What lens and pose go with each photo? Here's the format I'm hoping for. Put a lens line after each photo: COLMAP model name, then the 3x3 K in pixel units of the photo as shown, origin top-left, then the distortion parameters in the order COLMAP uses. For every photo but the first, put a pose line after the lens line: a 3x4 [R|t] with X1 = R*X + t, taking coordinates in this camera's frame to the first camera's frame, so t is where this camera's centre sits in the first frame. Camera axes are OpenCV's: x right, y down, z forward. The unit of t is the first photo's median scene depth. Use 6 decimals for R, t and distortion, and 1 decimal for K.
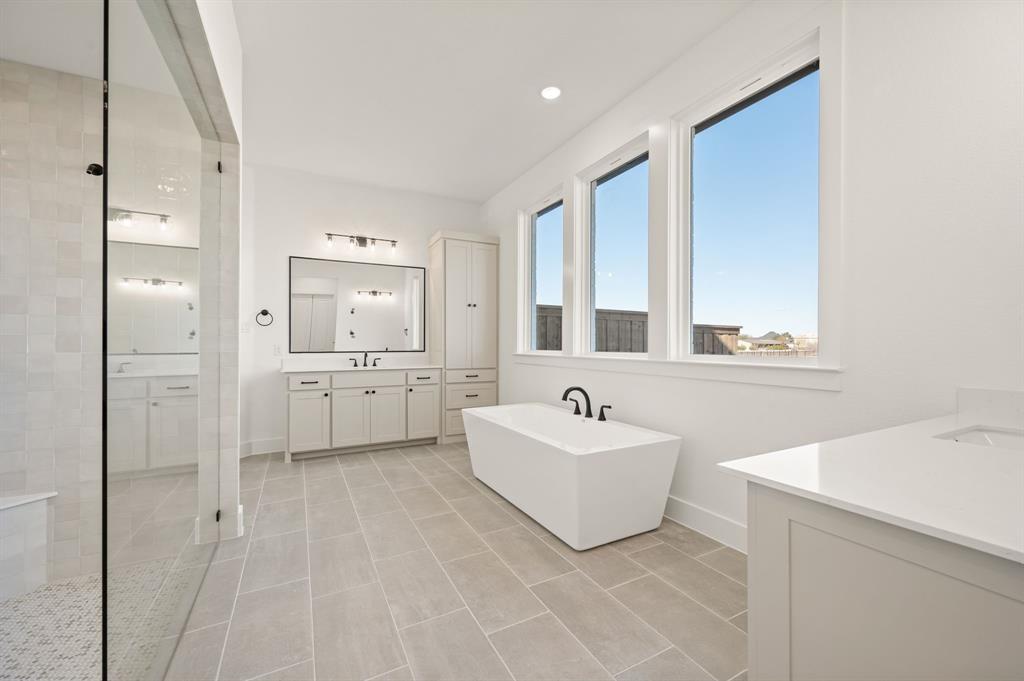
lens RADIAL K [[405.6, 0, 519.0], [0, 405.6, 339.1], [0, 0, 1]] dist [0.003671, 0.000337]
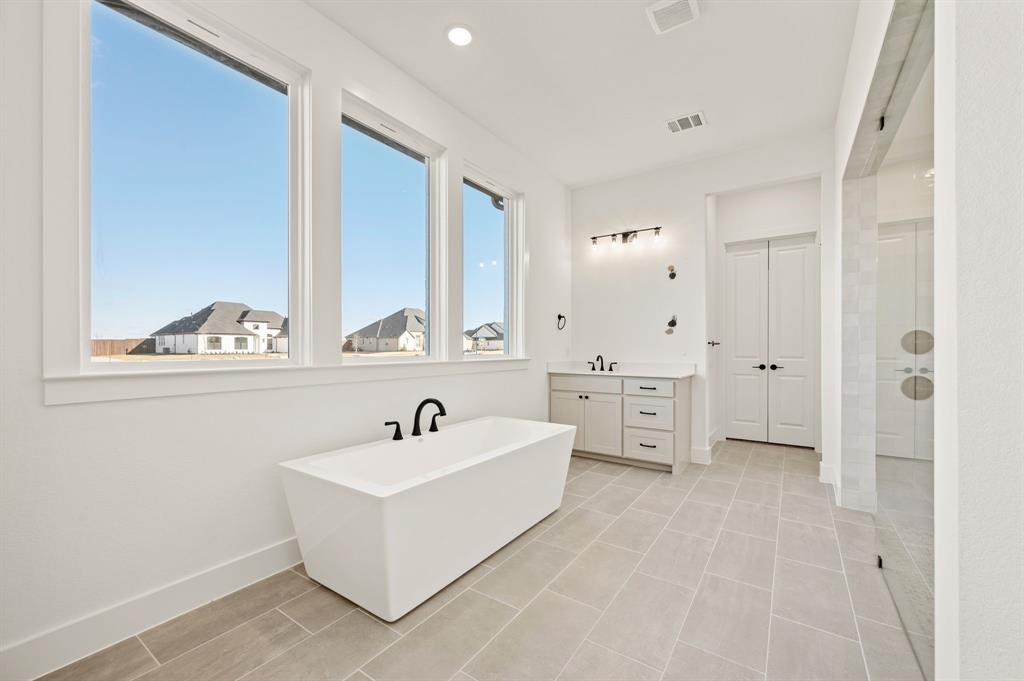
lens RADIAL K [[405.6, 0, 521.5], [0, 405.6, 349.3], [0, 0, 1]] dist [0.003671, 0.000337]
pose [[-0.459456, -0.001954, 0.888198, -0.811652], [-0.007712, 0.999969, -0.001790, 0.020782], [-0.888167, -0.007672, -0.459457, 1.464412]]
